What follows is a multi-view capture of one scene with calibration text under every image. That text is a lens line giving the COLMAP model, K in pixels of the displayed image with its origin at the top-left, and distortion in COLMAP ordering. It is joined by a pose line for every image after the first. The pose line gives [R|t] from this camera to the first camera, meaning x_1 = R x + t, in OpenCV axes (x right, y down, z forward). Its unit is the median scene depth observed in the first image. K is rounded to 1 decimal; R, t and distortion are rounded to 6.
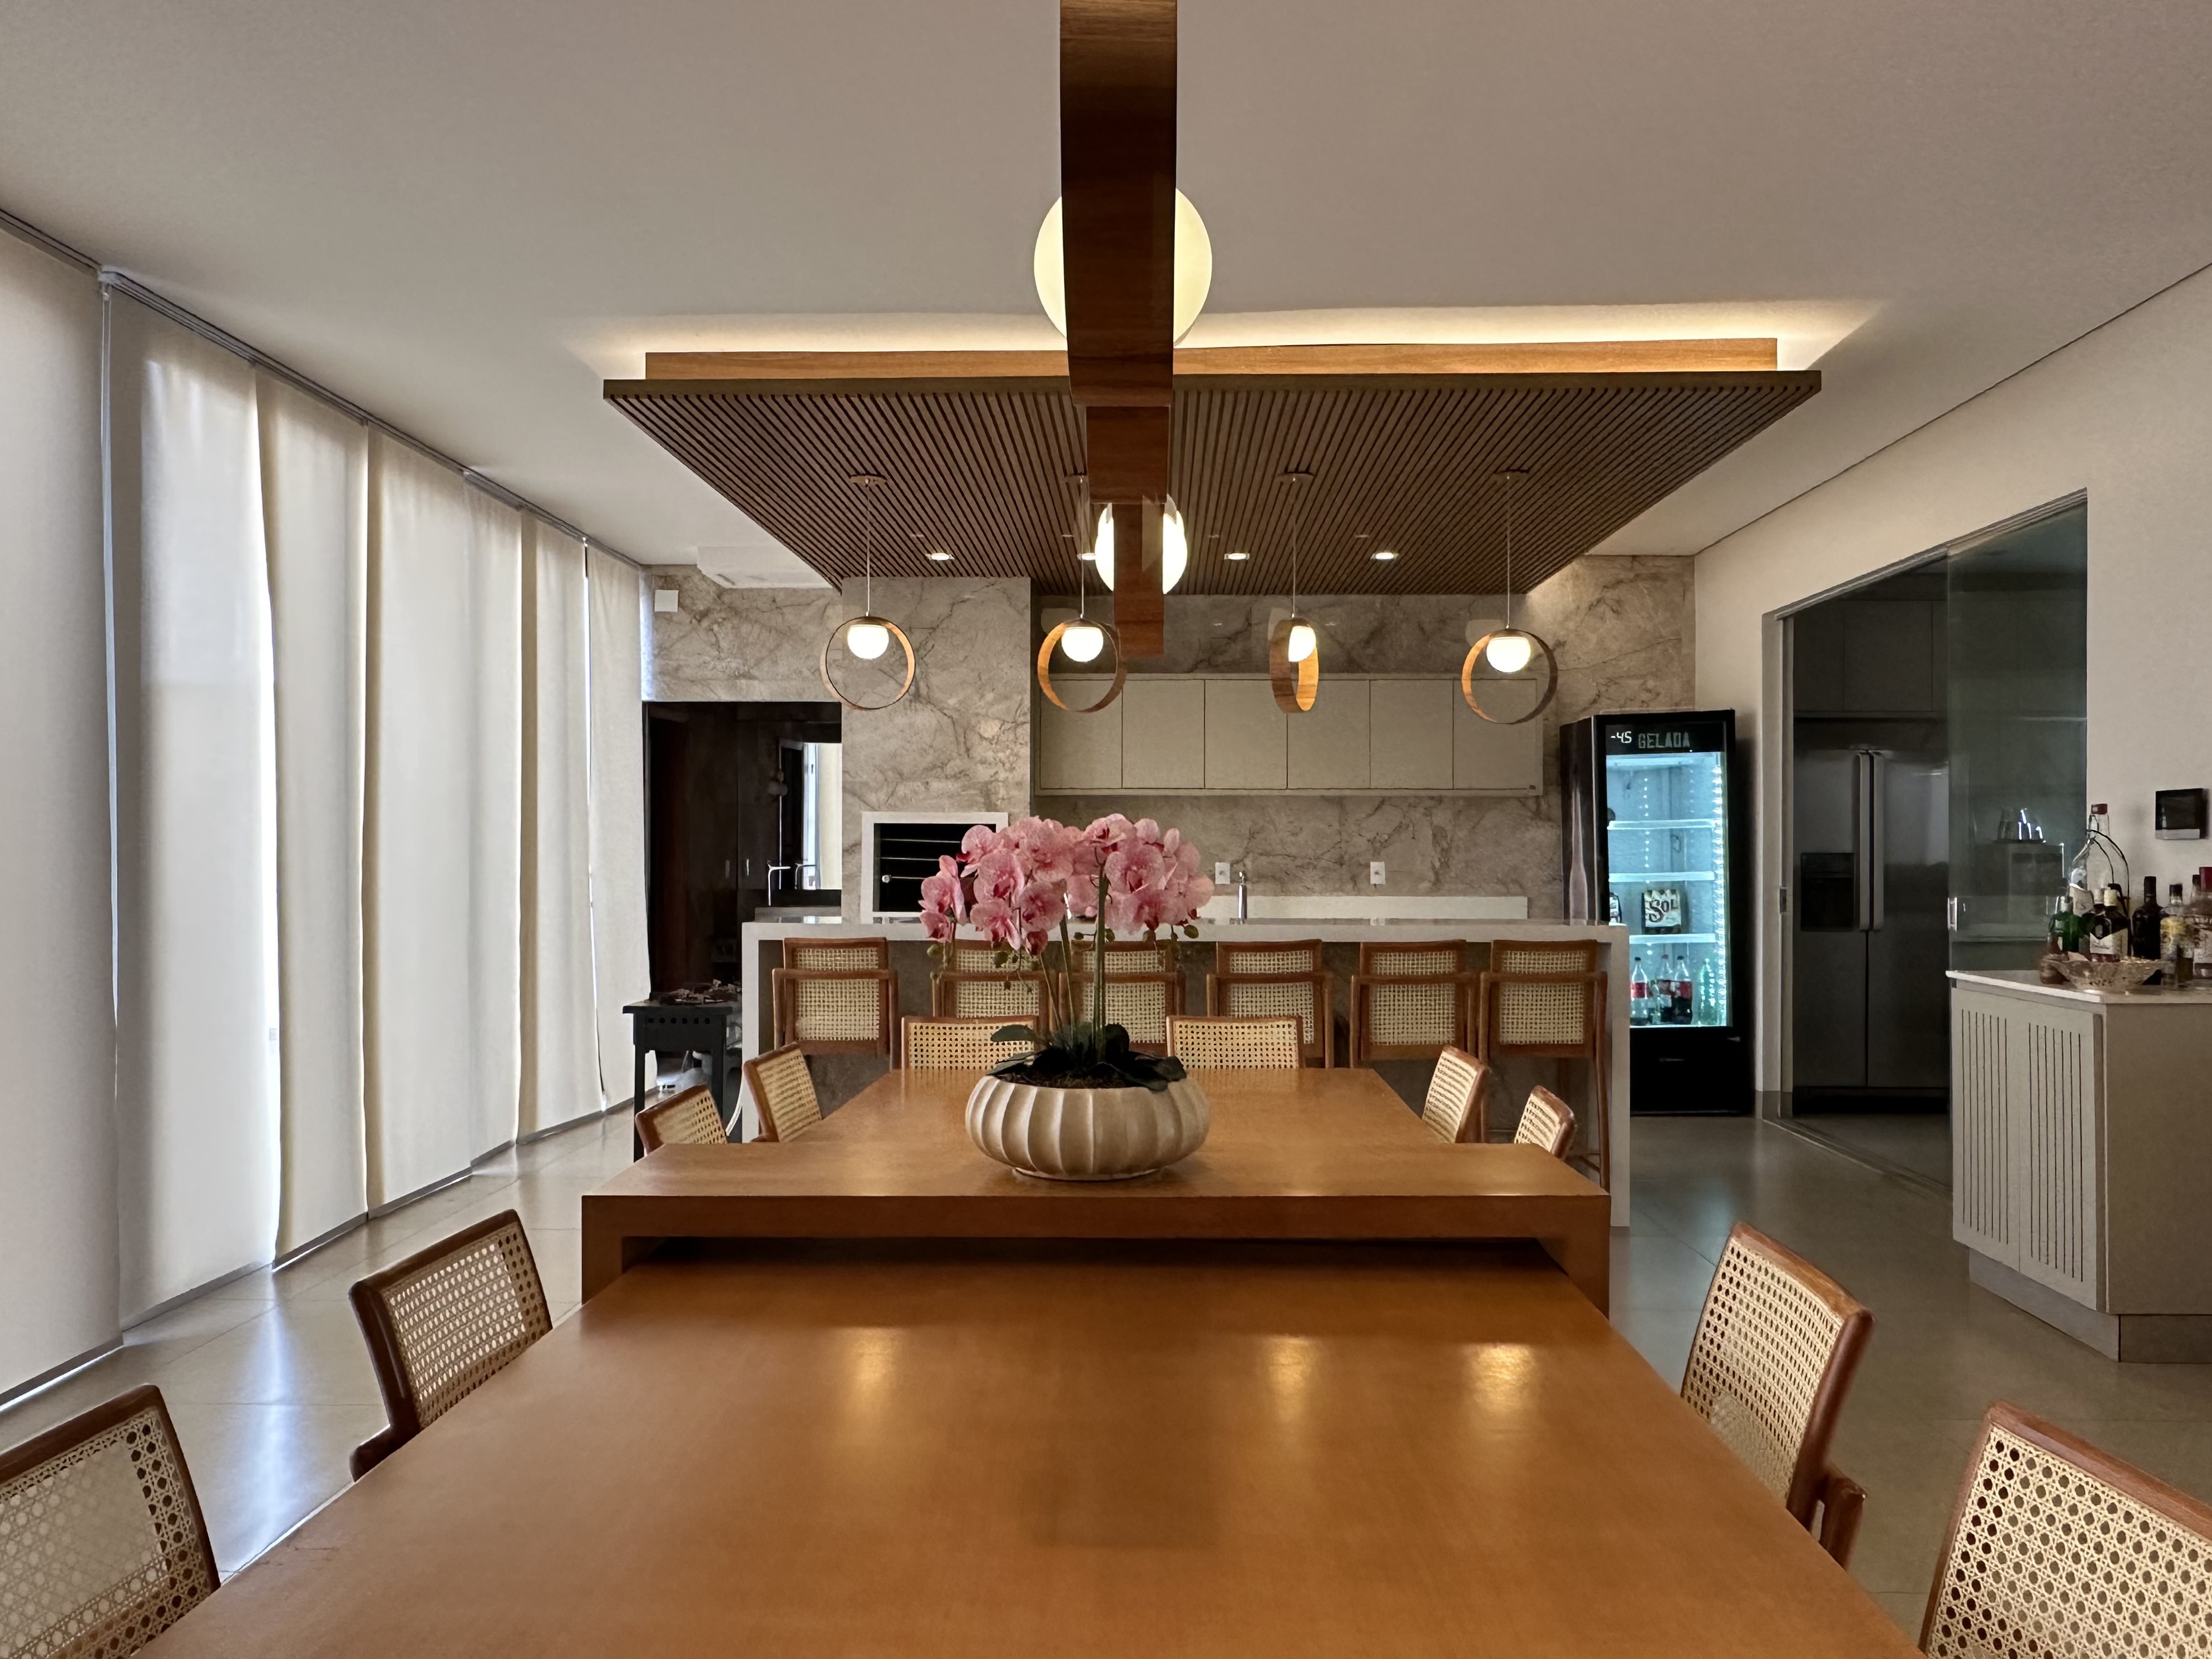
lens RADIAL K [[1576.3, 0, 1109.9], [0, 1576.3, 841.3], [0, 0, 1]] dist [-0.001970, -0.001876]
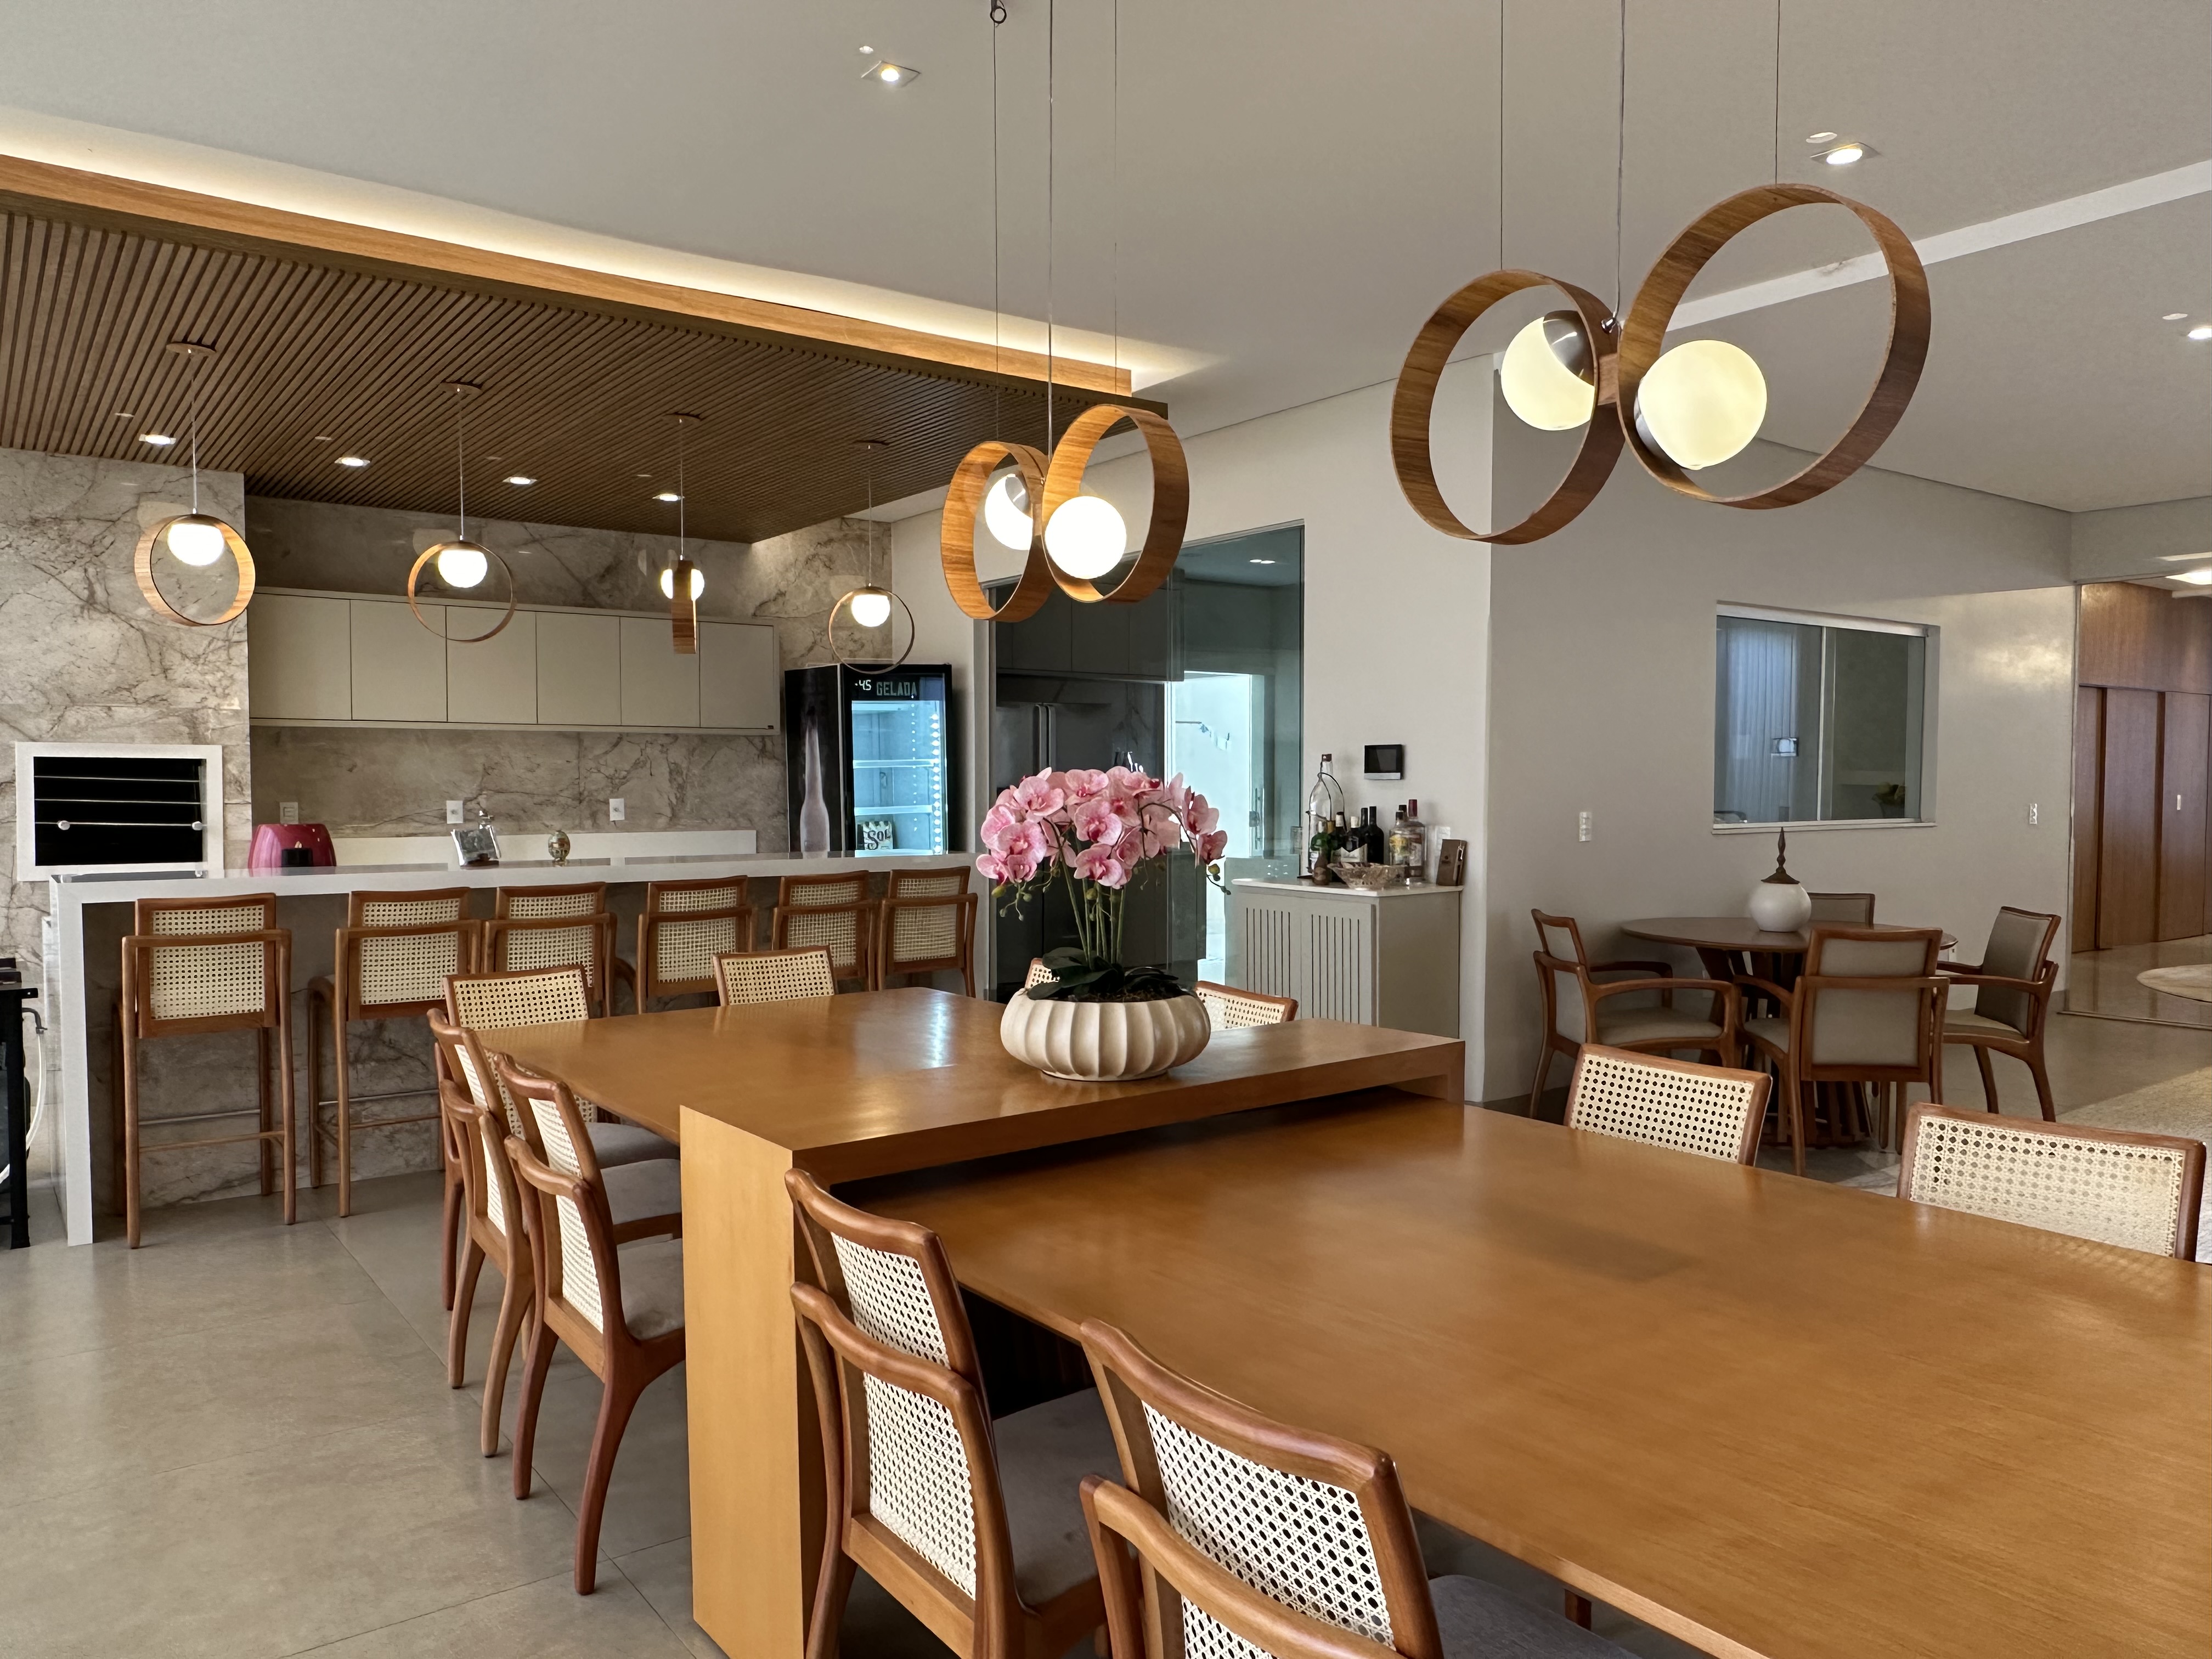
lens RADIAL K [[1552.7, 0, 1111.2], [0, 1552.7, 849.4], [0, 0, 1]] dist [-0.005406, -0.004362]
pose [[0.782985, -0.029090, 0.621359, -0.210750], [-0.002031, 0.998781, 0.049319, -0.004092], [-0.622037, -0.039878, 0.781972, 0.031029]]
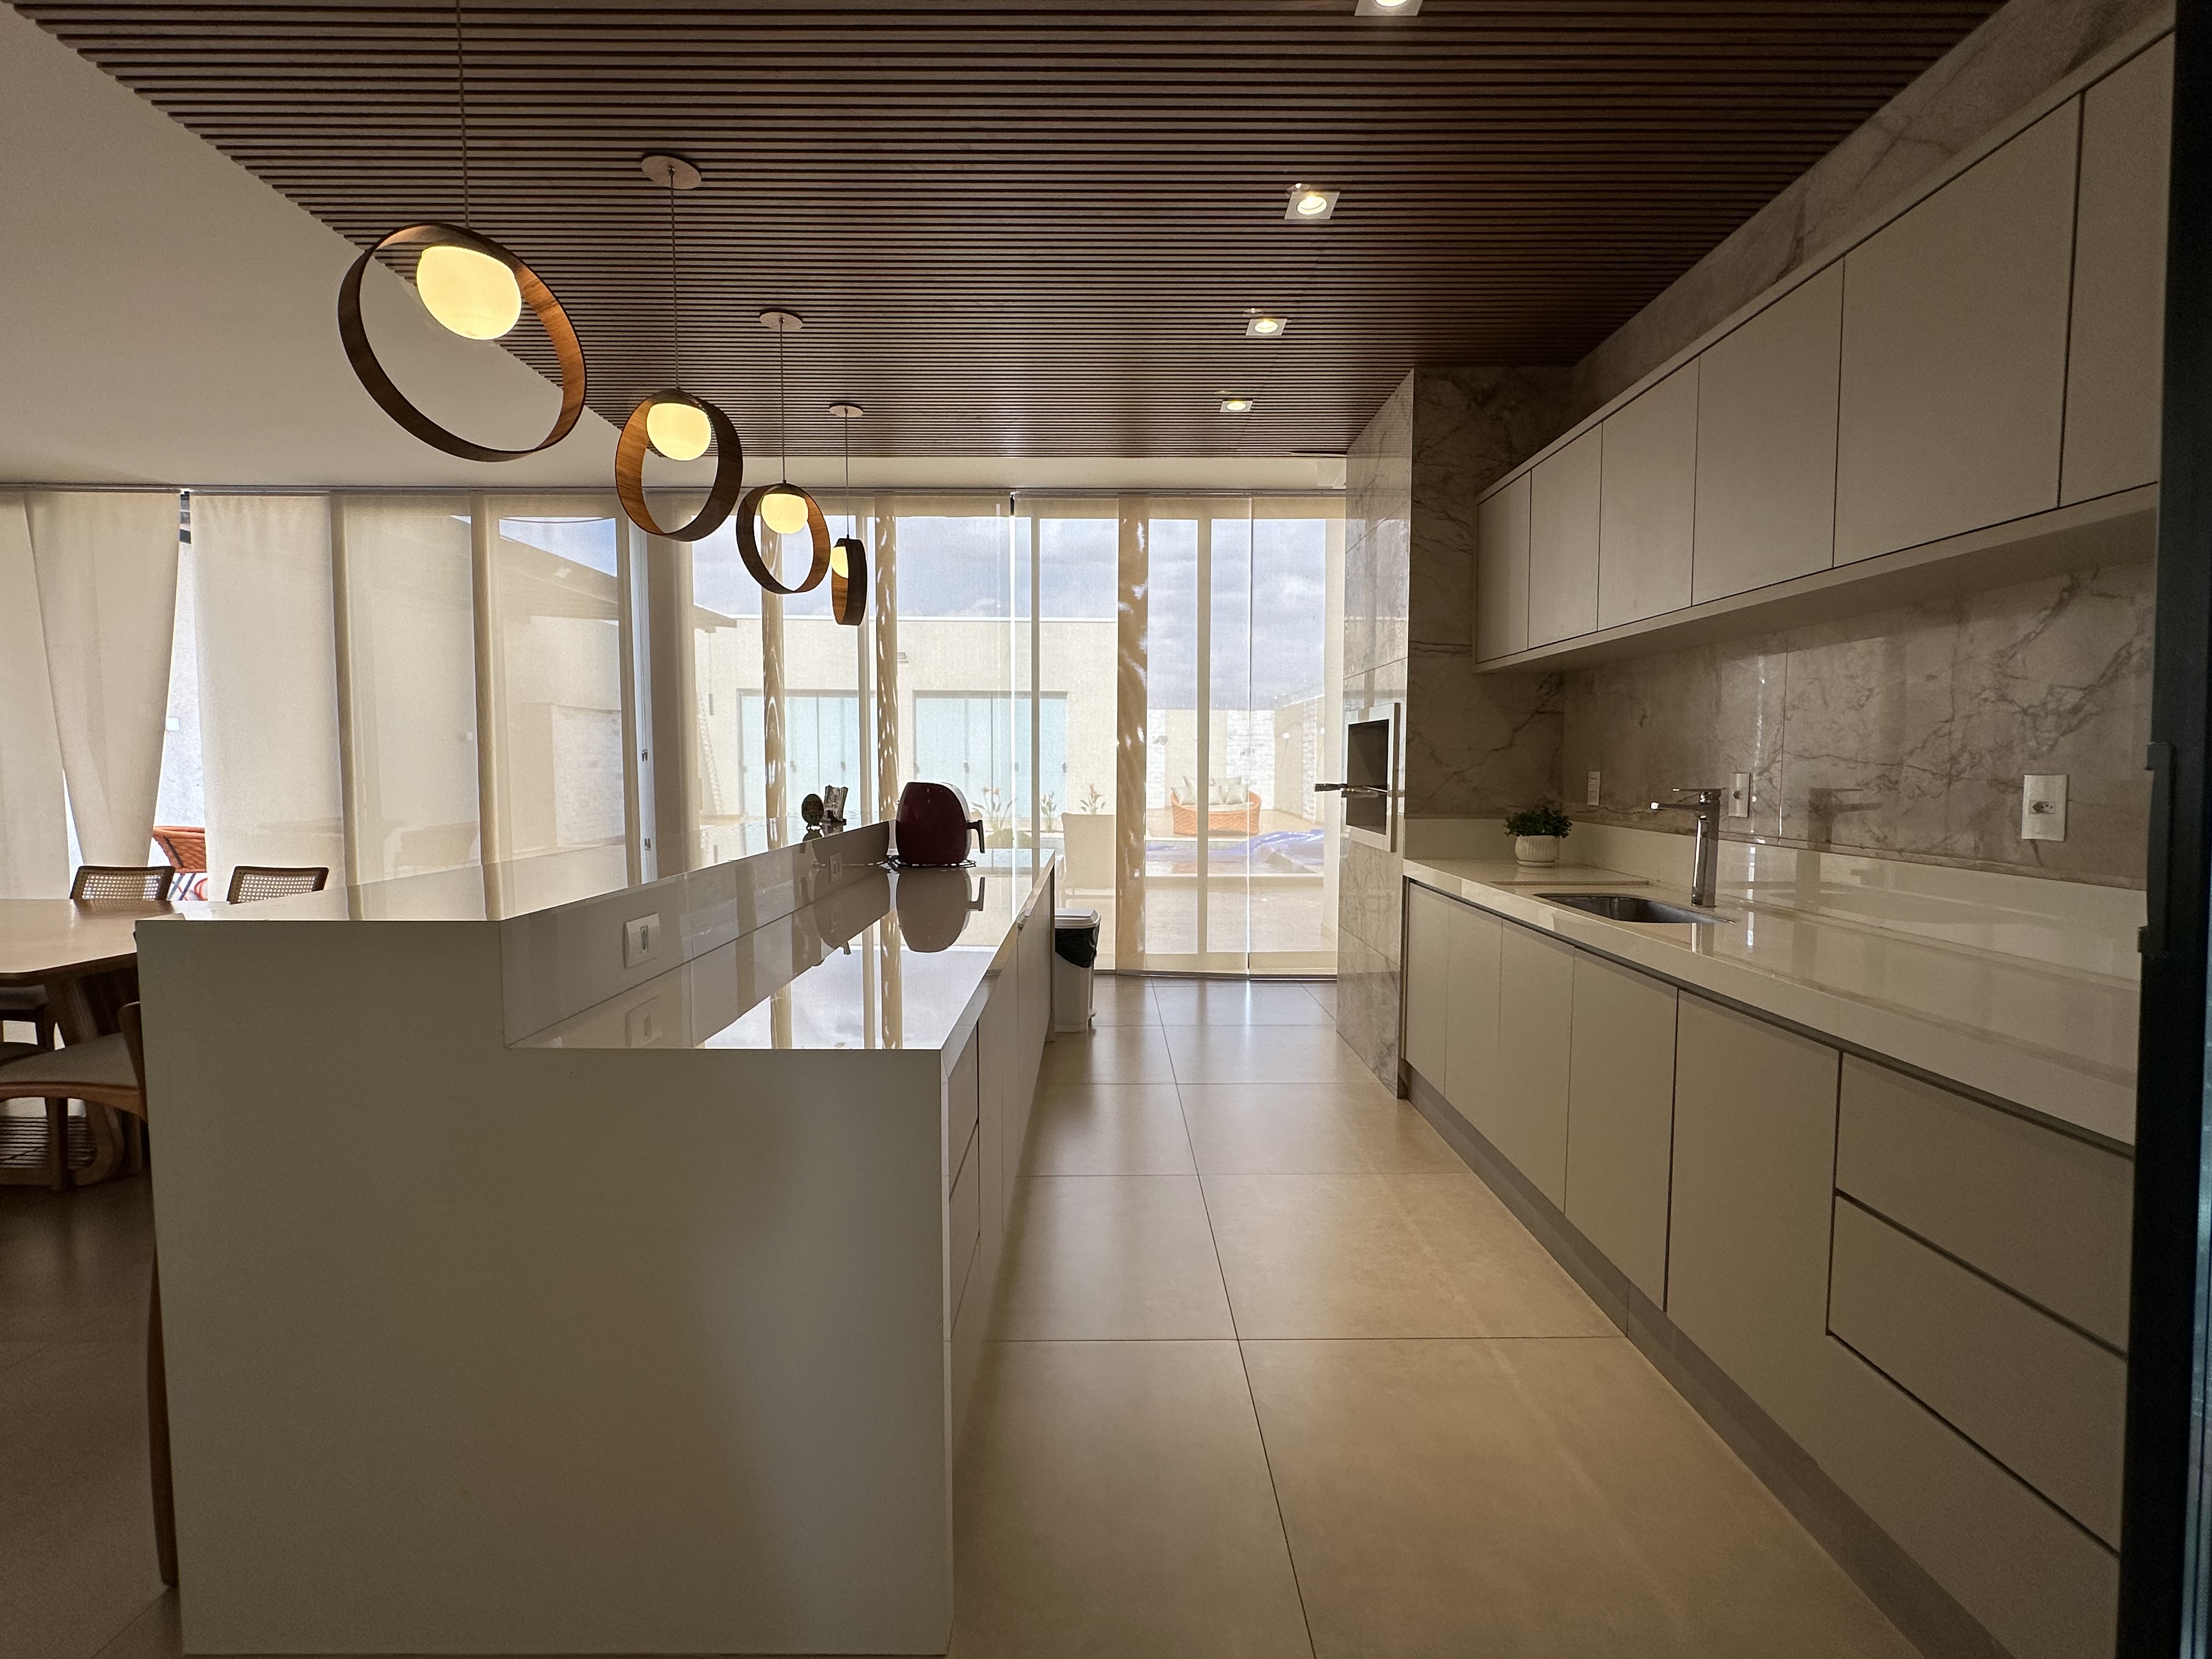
lens RADIAL K [[961.5, 0, 1106.0], [0, 961.5, 829.5], [0, 0, 1]] dist [0.000552, 0.000048]
pose [[0.032810, 0.068543, -0.997108, 0.389994], [0.004954, 0.997622, 0.068742, 0.010154], [0.999449, -0.007195, 0.032392, 0.842649]]
